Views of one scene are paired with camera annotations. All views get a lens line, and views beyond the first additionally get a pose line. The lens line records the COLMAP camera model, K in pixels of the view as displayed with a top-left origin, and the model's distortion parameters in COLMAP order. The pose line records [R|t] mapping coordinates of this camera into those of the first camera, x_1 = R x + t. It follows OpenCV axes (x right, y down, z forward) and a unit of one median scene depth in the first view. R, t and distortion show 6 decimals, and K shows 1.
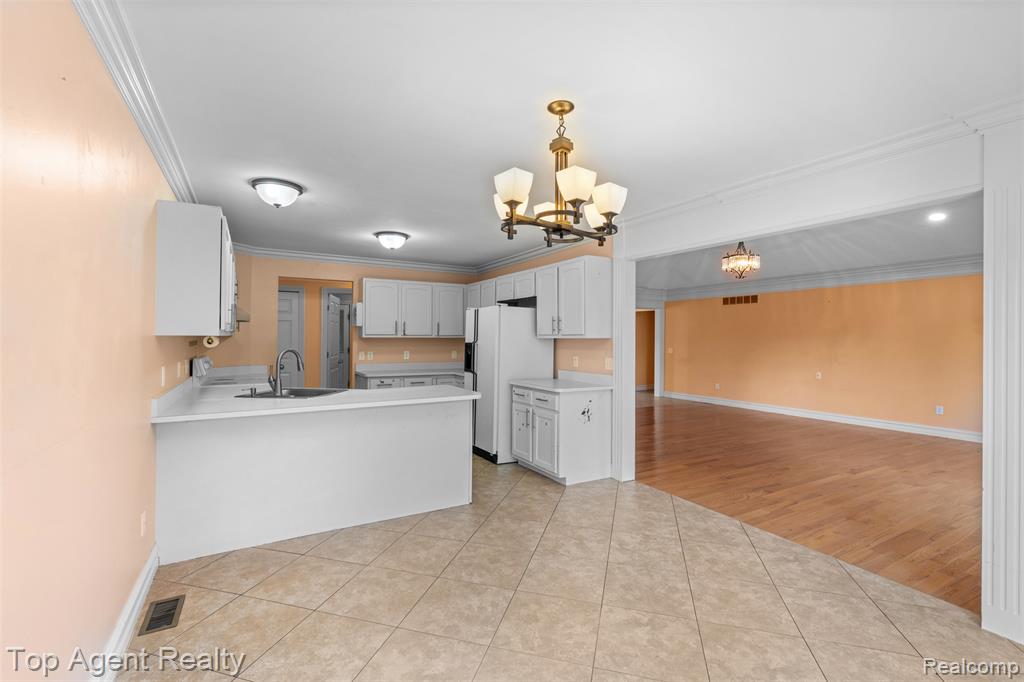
lens RADIAL K [[453.0, 0, 509.0], [0, 453.0, 337.5], [0, 0, 1]] dist [-0.000528, -0.000062]
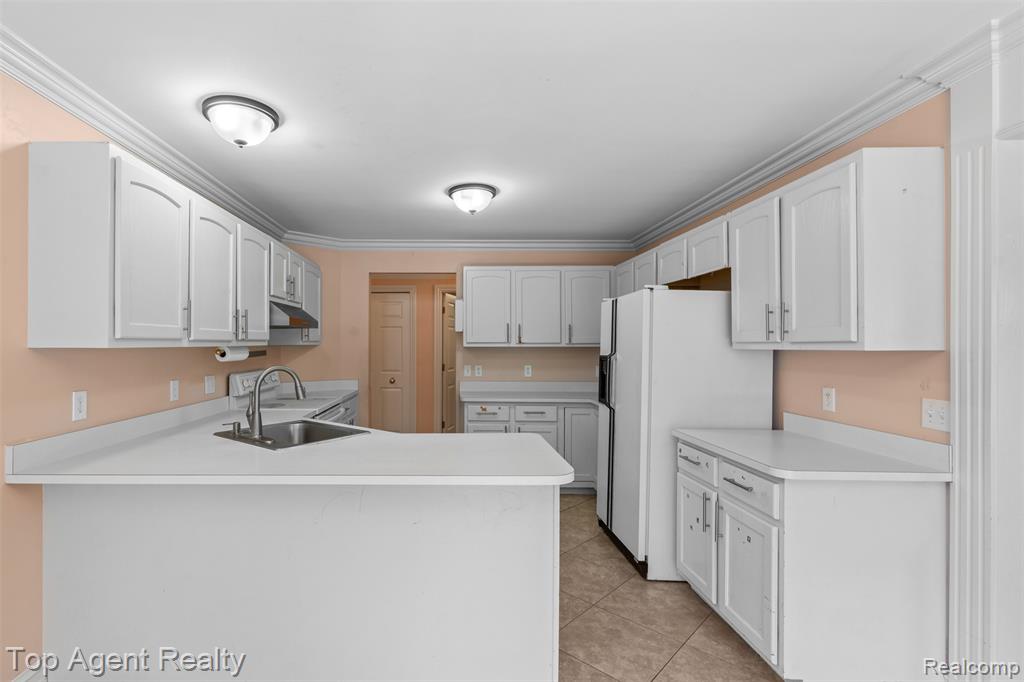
lens RADIAL K [[388.0, 0, 512.0], [0, 388.0, 341.0], [0, 0, 1]] dist [-0.001550, -0.000088]
pose [[0.864727, -0.005157, -0.502216, 0.068226], [0.002197, 0.999977, -0.006484, -0.005293], [0.502237, 0.004504, 0.864718, 0.509943]]
